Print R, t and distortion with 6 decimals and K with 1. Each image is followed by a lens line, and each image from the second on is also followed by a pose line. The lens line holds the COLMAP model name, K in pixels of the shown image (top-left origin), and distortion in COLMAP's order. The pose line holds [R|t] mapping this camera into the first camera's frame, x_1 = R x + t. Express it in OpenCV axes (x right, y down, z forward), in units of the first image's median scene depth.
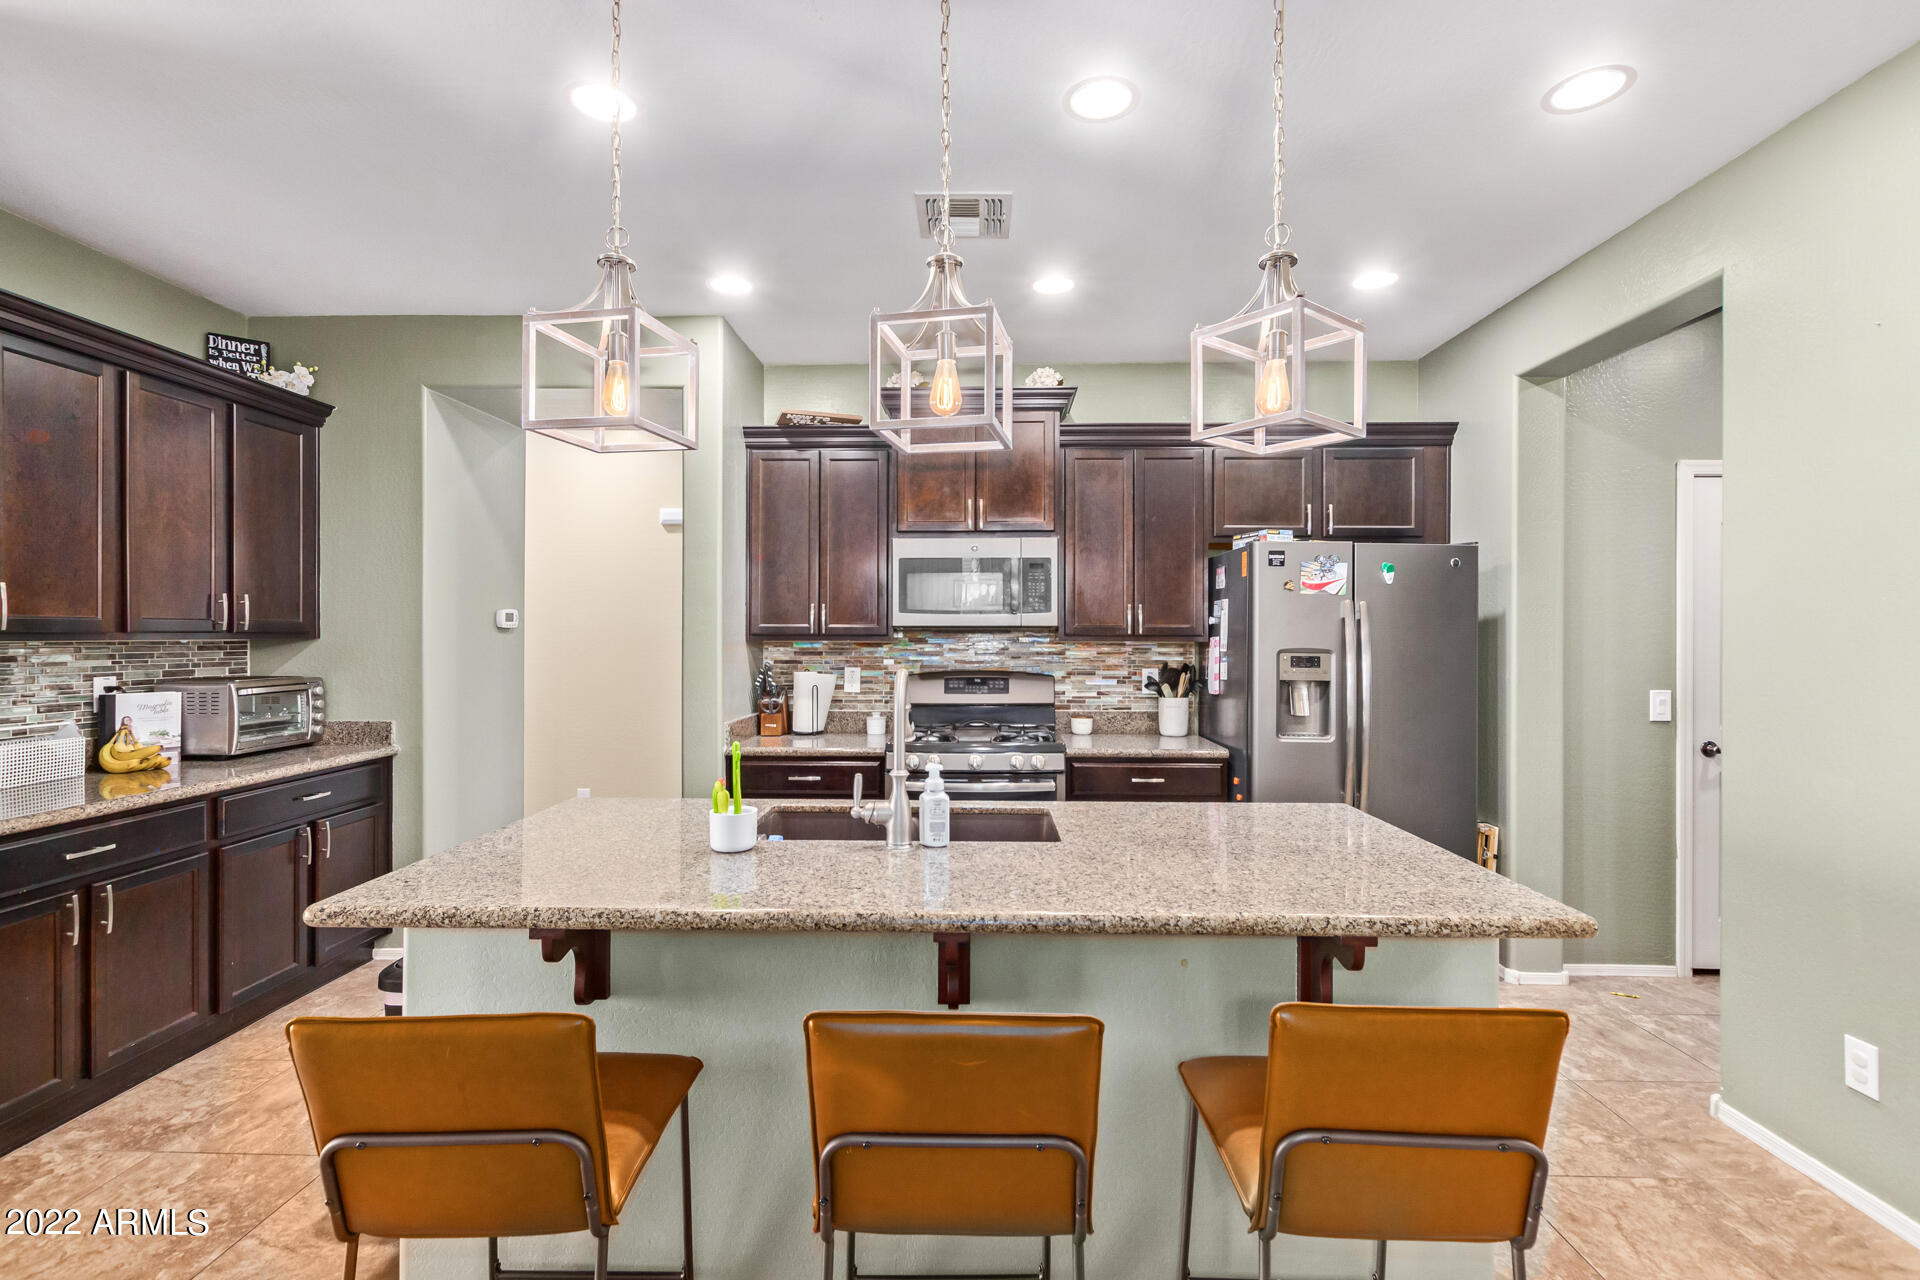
lens RADIAL K [[904.0, 0, 950.6], [0, 904.0, 637.8], [0, 0, 1]] dist [0.005222, 0.000236]
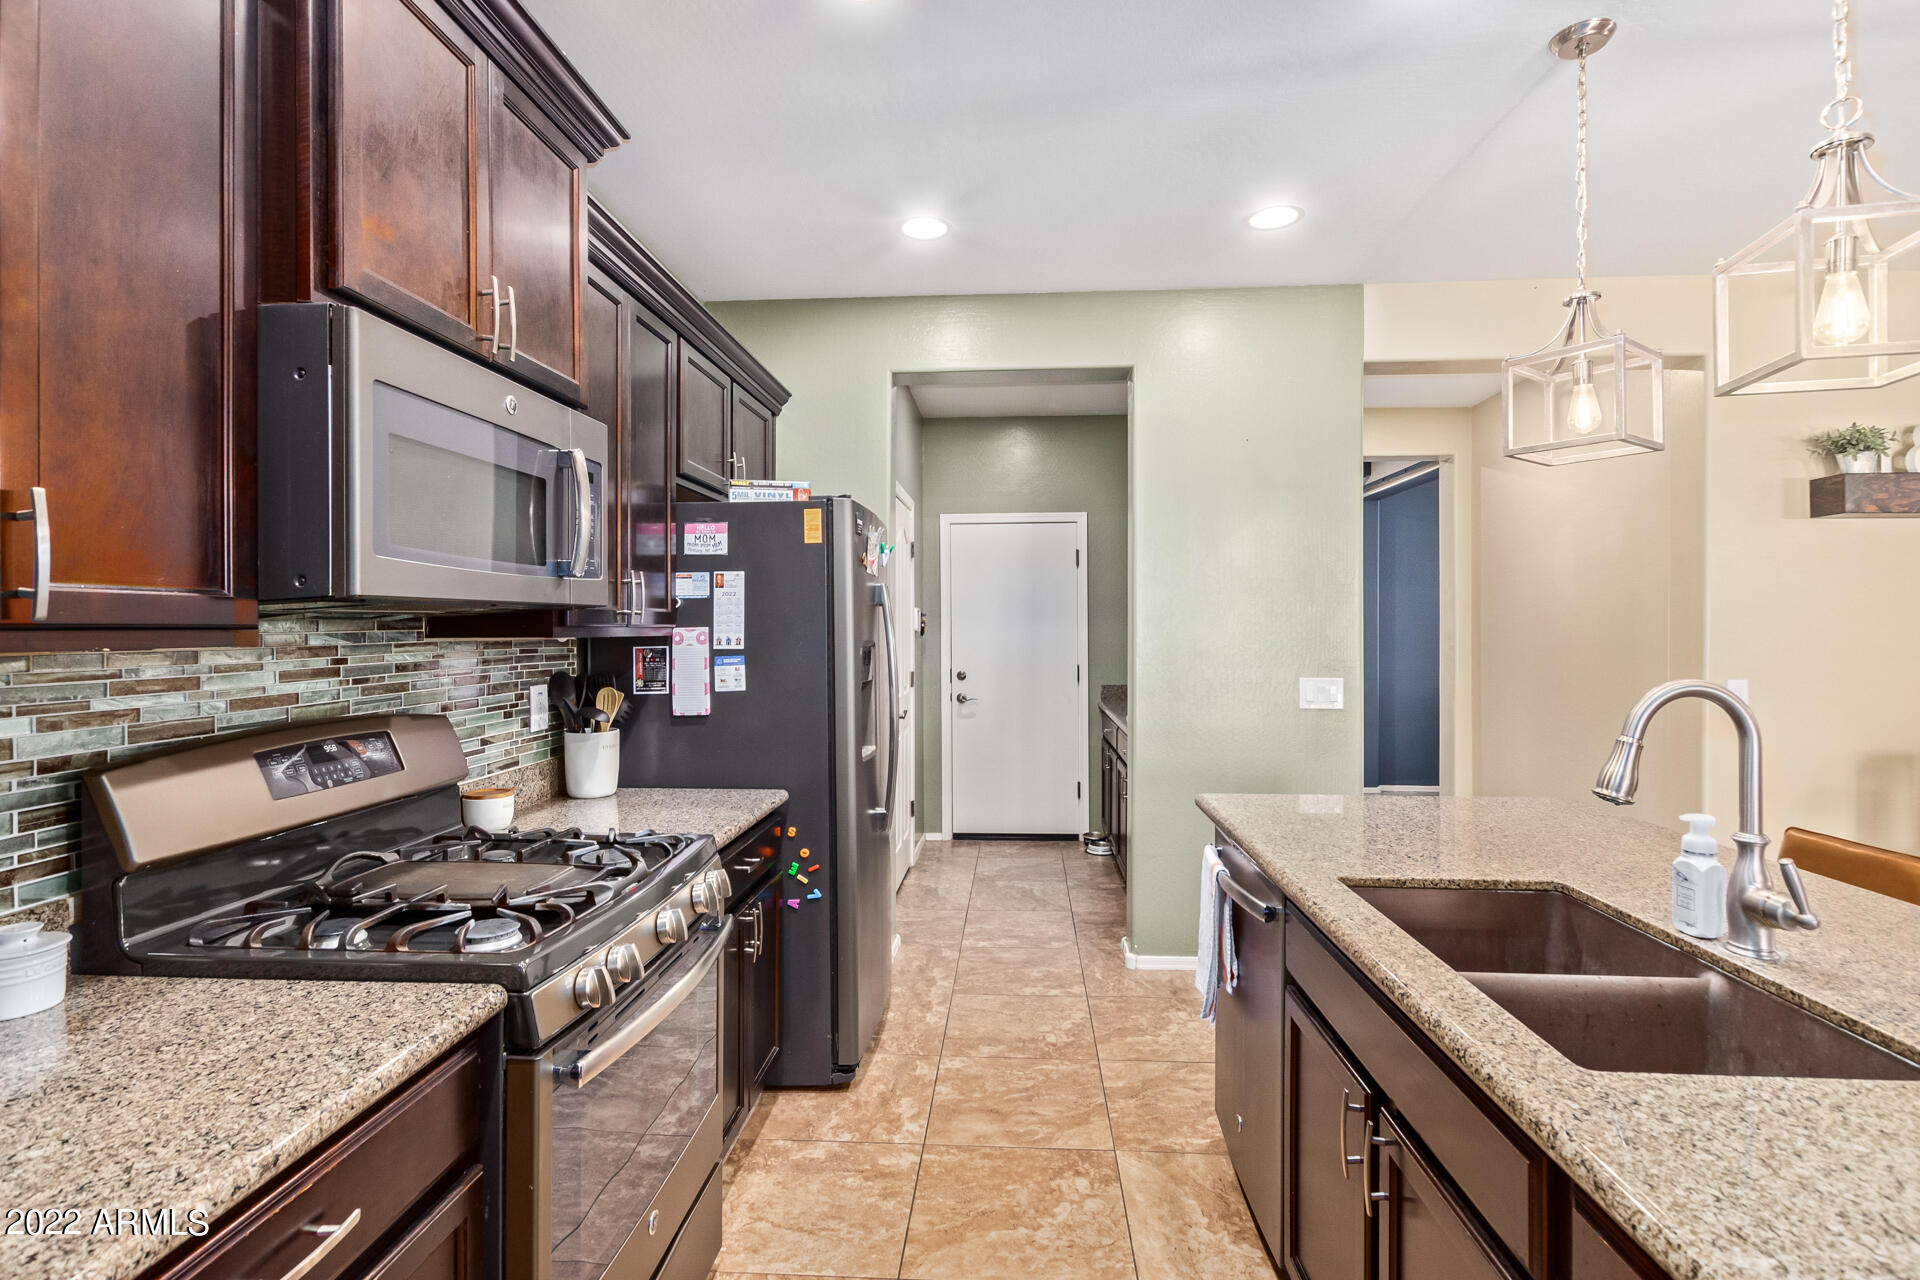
lens RADIAL K [[904.0, 0, 950.6], [0, 904.0, 637.8], [0, 0, 1]] dist [0.005222, 0.000236]
pose [[0.044792, -0.014432, 0.998892, -0.352395], [0.002010, 0.999895, 0.014356, -0.003258], [-0.998994, 0.001364, 0.044816, 0.777720]]
